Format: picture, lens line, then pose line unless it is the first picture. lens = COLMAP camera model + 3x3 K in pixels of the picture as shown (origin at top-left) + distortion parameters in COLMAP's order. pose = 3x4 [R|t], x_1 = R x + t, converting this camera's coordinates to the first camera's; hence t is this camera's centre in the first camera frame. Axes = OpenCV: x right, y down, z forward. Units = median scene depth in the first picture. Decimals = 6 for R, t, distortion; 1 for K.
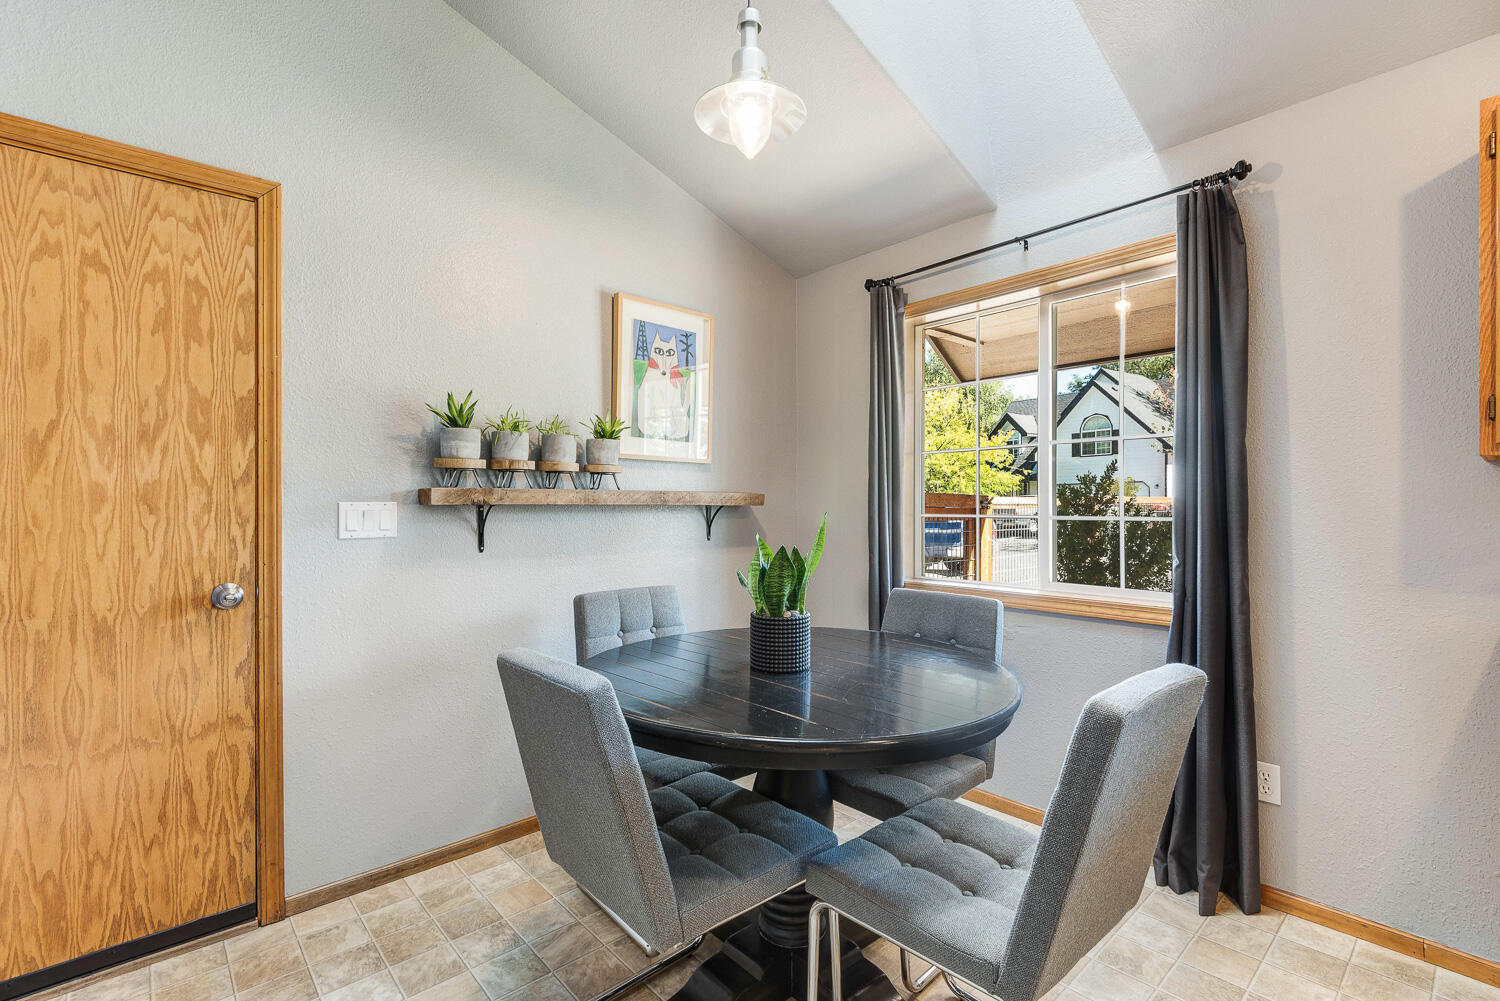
lens RADIAL K [[682.8, 0, 752.4], [0, 682.8, 496.0], [0, 0, 1]] dist [0.002120, -0.000567]
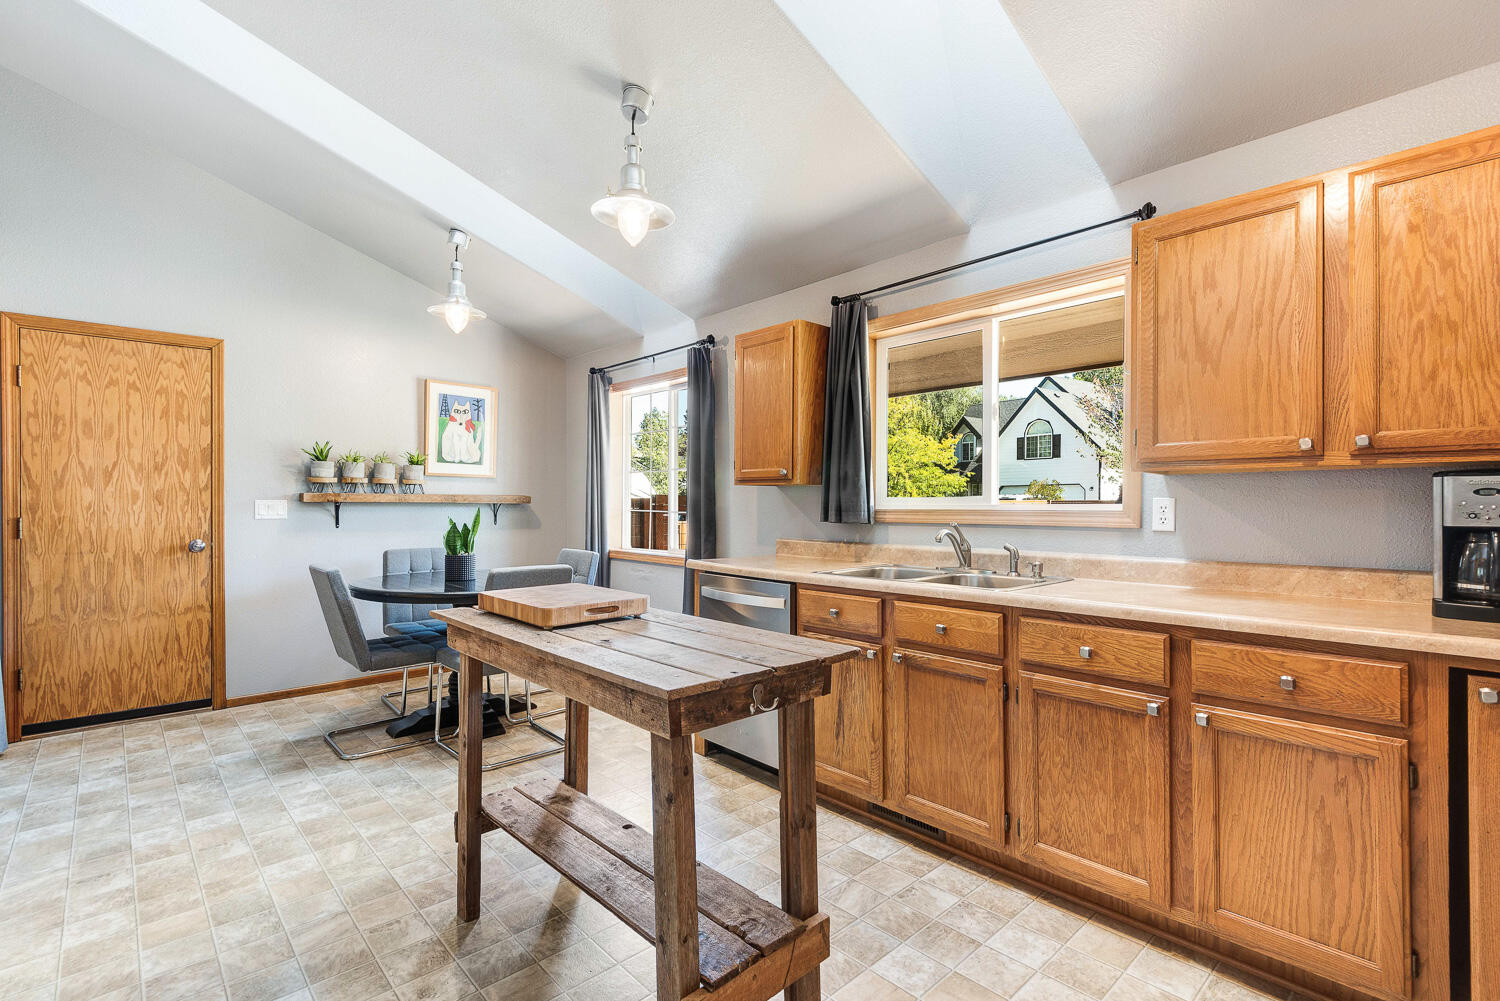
lens RADIAL K [[682.8, 0, 742.6], [0, 682.8, 502.8], [0, 0, 1]] dist [0.002120, -0.000567]
pose [[0.999793, 0.009389, 0.018059, 0.804299], [-0.009622, 0.999871, 0.012836, -0.023043], [-0.017937, -0.013007, 0.999755, -1.043890]]
